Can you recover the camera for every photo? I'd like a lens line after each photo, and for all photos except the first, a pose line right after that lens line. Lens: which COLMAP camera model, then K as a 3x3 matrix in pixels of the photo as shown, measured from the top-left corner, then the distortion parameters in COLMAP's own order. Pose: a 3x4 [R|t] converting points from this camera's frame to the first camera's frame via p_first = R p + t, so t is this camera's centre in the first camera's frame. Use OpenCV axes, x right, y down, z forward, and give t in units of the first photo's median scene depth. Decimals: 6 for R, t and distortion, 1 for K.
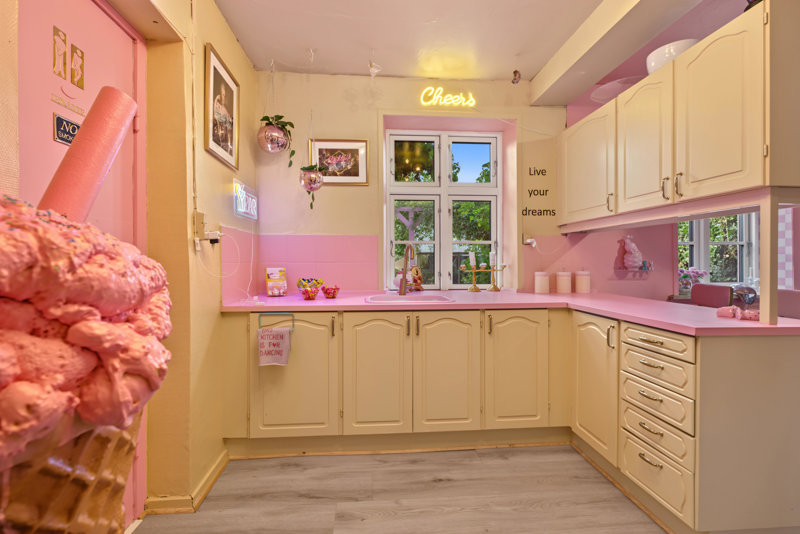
lens RADIAL K [[369.0, 0, 397.4], [0, 369.0, 261.4], [0, 0, 1]] dist [-0.001874, 0.000119]
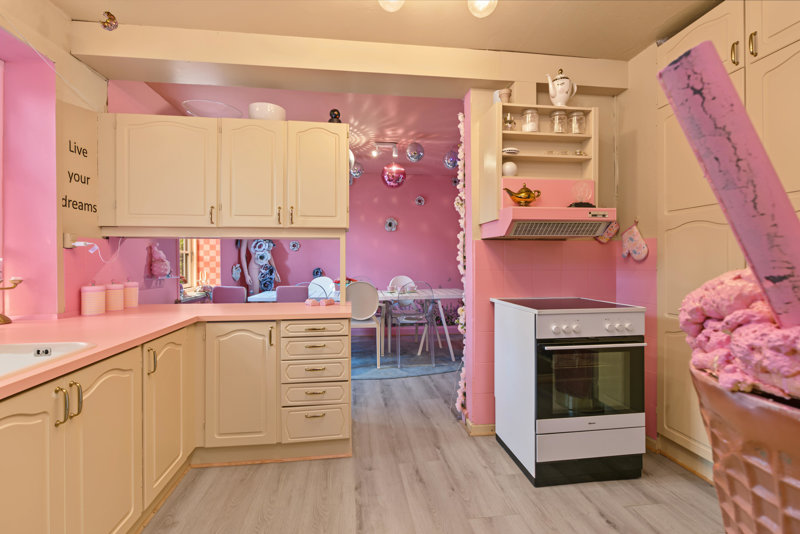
lens RADIAL K [[351.3, 0, 400.6], [0, 351.3, 261.4], [0, 0, 1]] dist [-0.001733, 0.000081]
pose [[-0.047813, 0.000691, 0.998856, -0.346264], [0.000399, 1.000000, -0.000673, -0.020593], [-0.998856, 0.000366, -0.047813, 0.395257]]
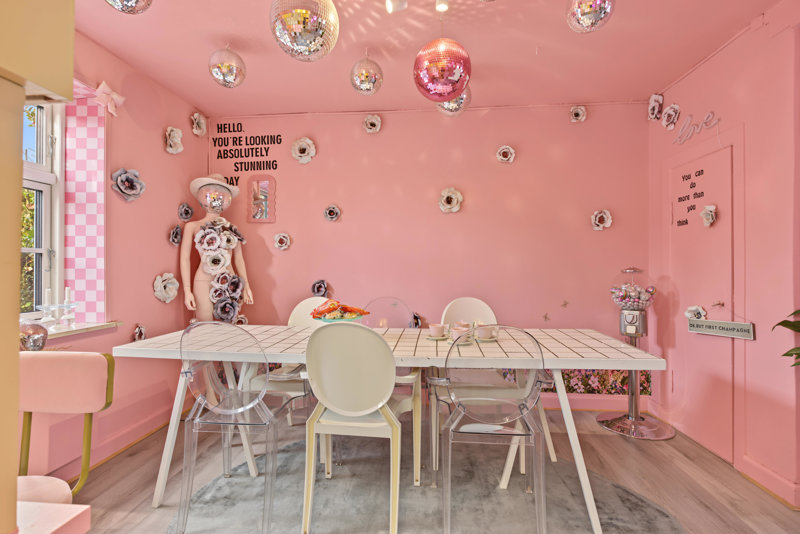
lens RADIAL K [[391.8, 0, 395.5], [0, 391.8, 265.9], [0, 0, 1]] dist [-0.005362, 0.000395]
pose [[0.171105, 0.006424, 0.985232, 0.433256], [0.001003, 0.999977, -0.006694, -0.021194], [-0.985252, 0.002134, 0.171095, 0.314352]]
